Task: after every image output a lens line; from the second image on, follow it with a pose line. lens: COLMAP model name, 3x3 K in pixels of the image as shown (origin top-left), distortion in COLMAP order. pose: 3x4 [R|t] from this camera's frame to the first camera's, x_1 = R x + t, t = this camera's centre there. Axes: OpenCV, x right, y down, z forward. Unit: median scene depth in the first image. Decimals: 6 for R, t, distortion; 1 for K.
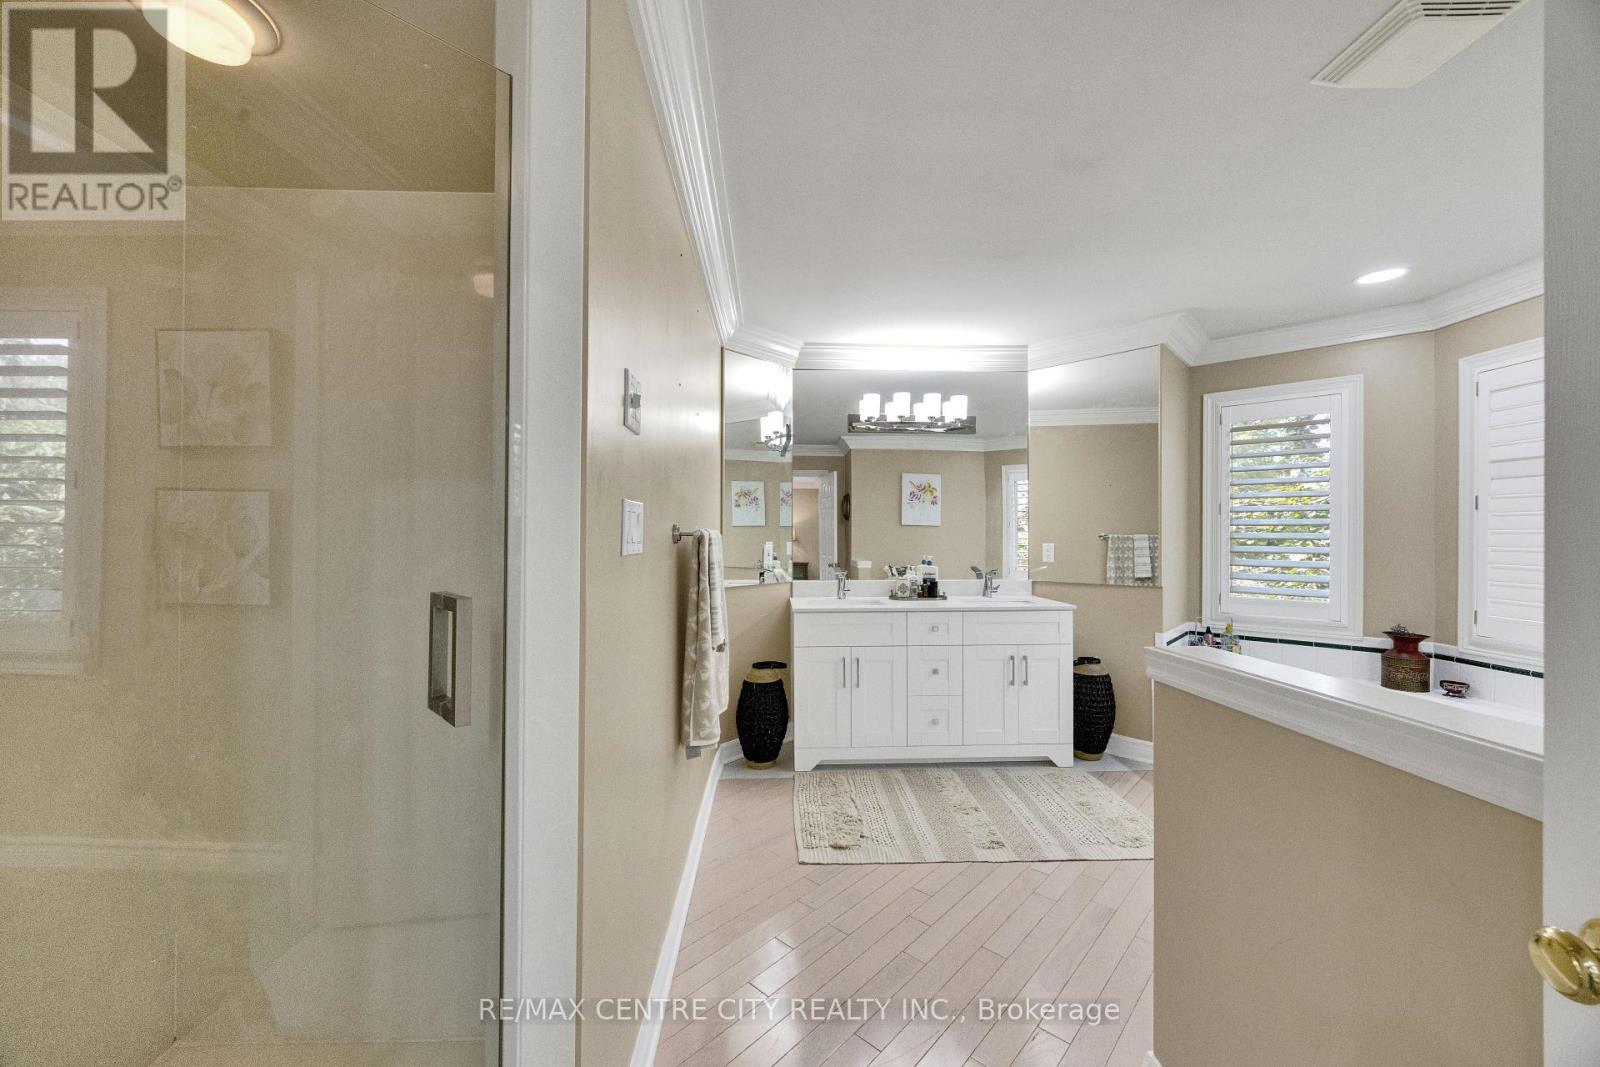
lens RADIAL K [[608.0, 0, 796.5], [0, 608.0, 536.8], [0, 0, 1]] dist [-0.001517, 0.000209]
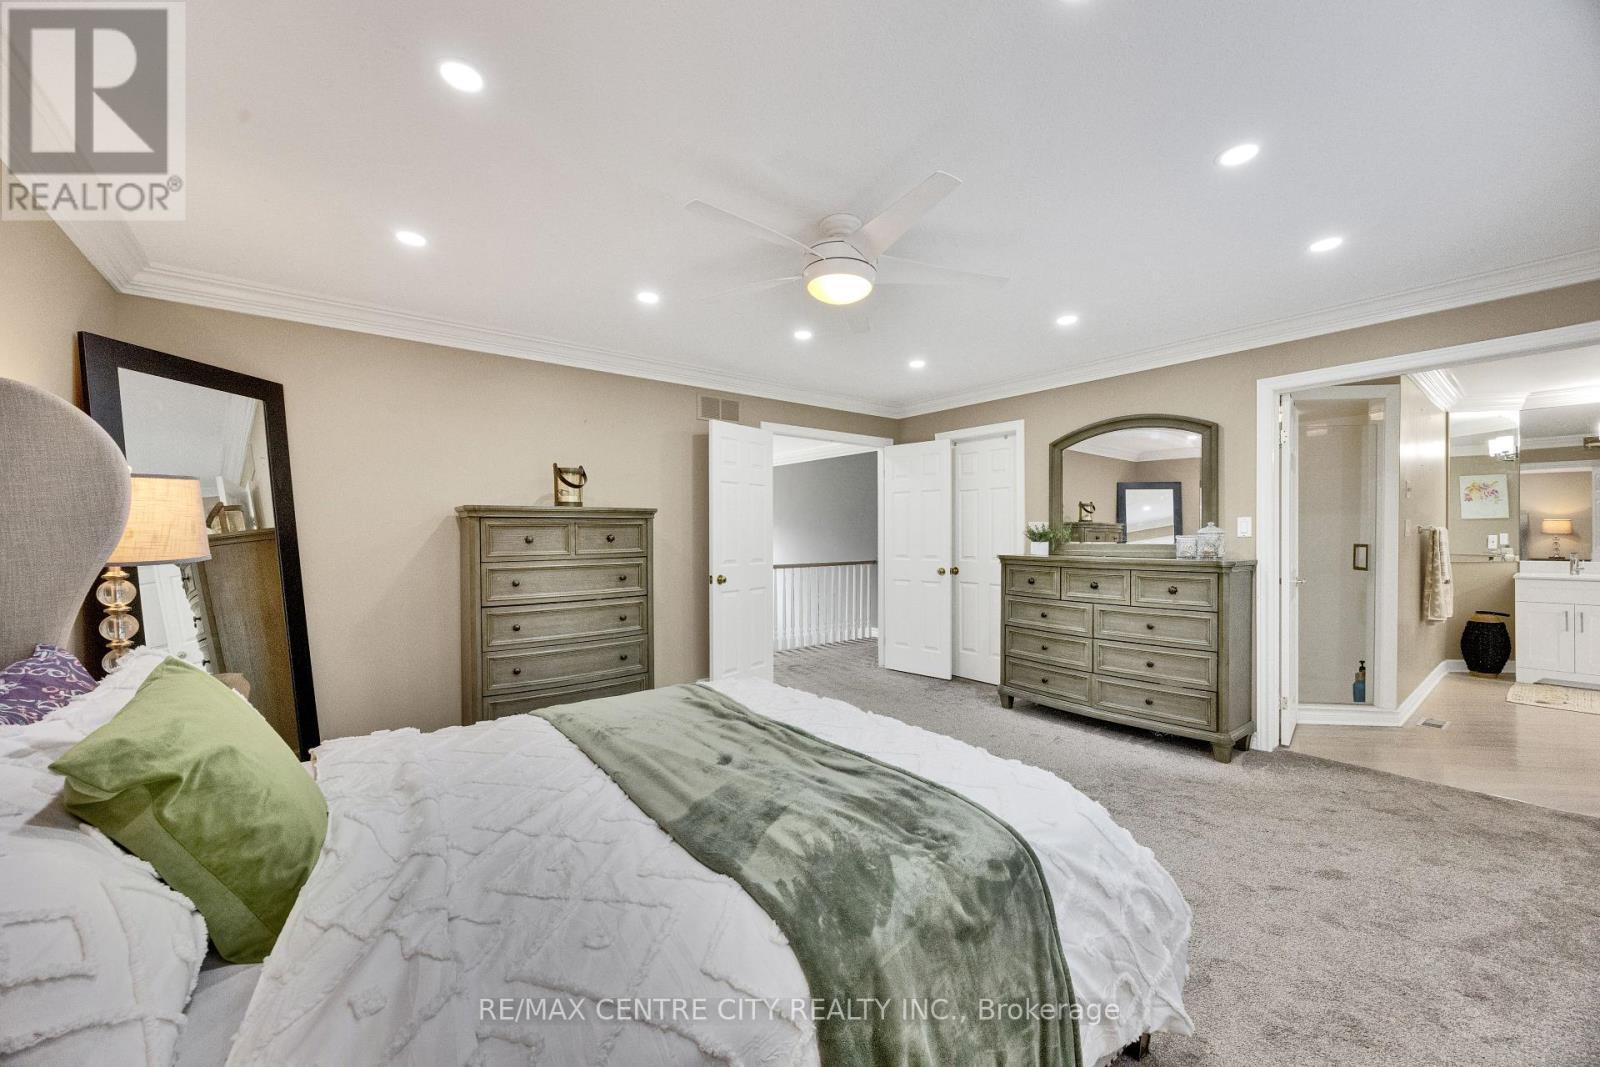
lens RADIAL K [[608.0, 0, 800.0], [0, 608.0, 528.2], [0, 0, 1]] dist [-0.001517, 0.000209]
pose [[0.590355, -0.003650, -0.807136, 0.167987], [0.003387, 0.999992, -0.002045, -0.007770], [0.807137, -0.001526, 0.590362, -1.375334]]
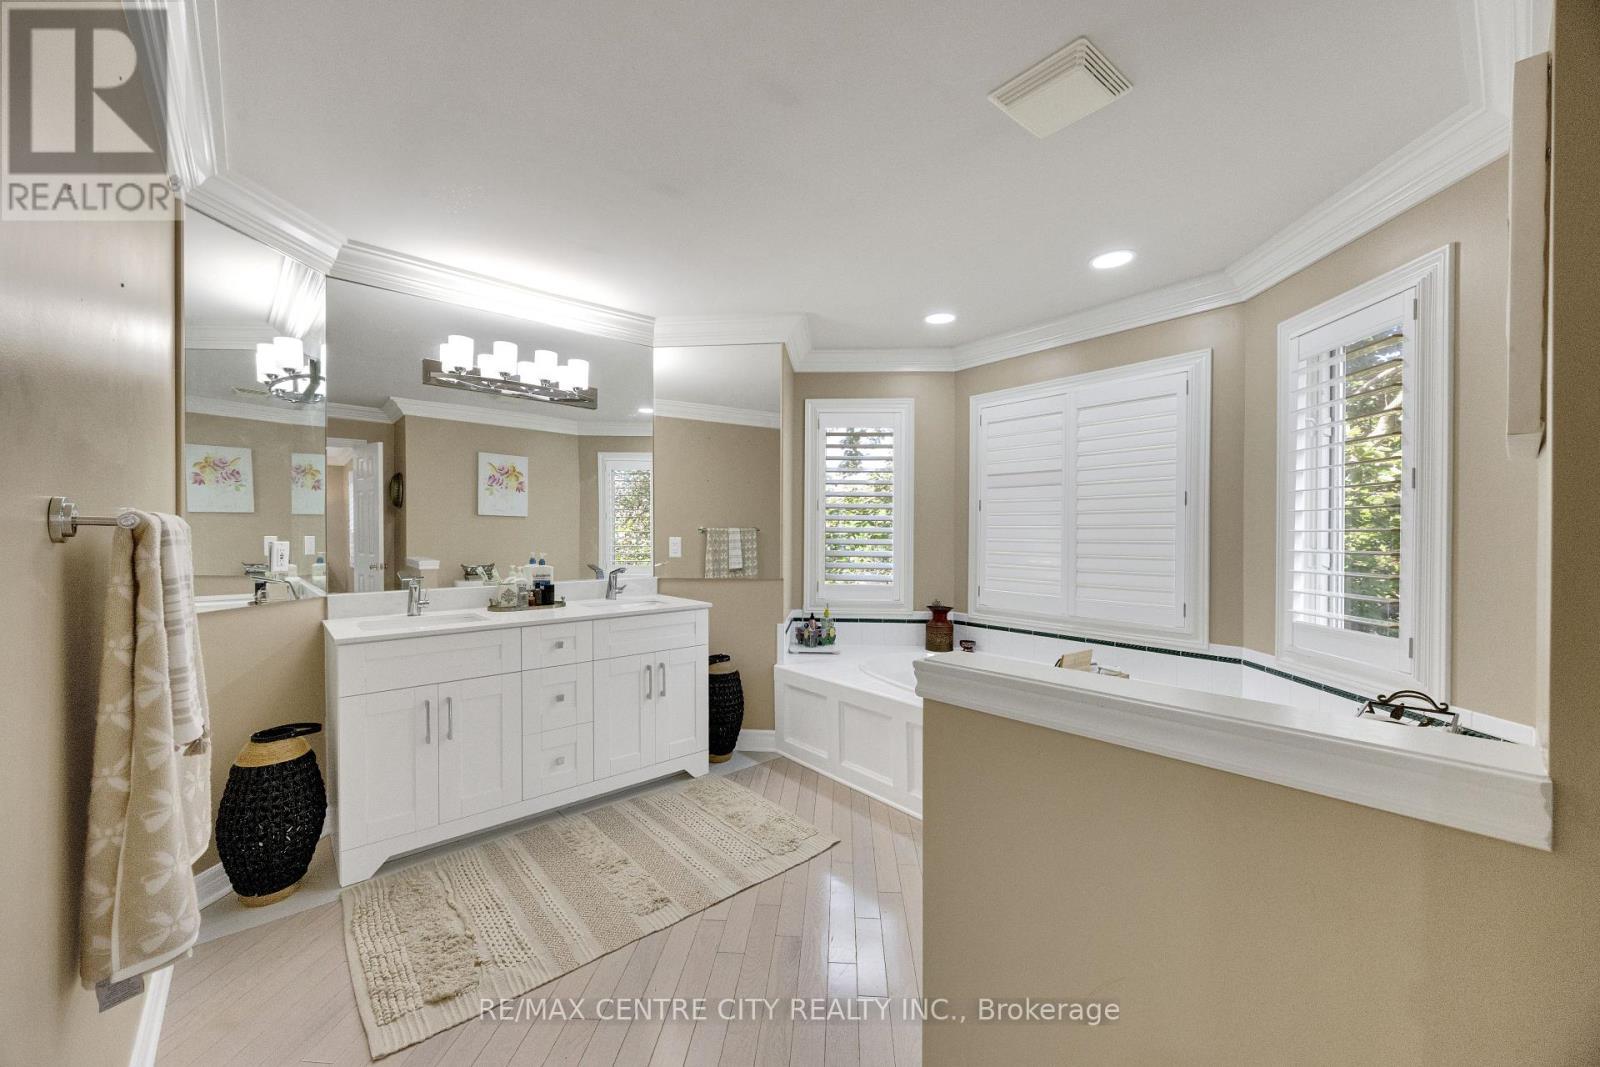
lens RADIAL K [[608.0, 0, 794.2], [0, 608.0, 537.2], [0, 0, 1]] dist [-0.001517, 0.000209]
pose [[0.773247, -0.004291, 0.634090, -0.037855], [-0.003173, 0.999938, 0.010636, 0.000608], [-0.634097, -0.010236, 0.773186, 0.187028]]
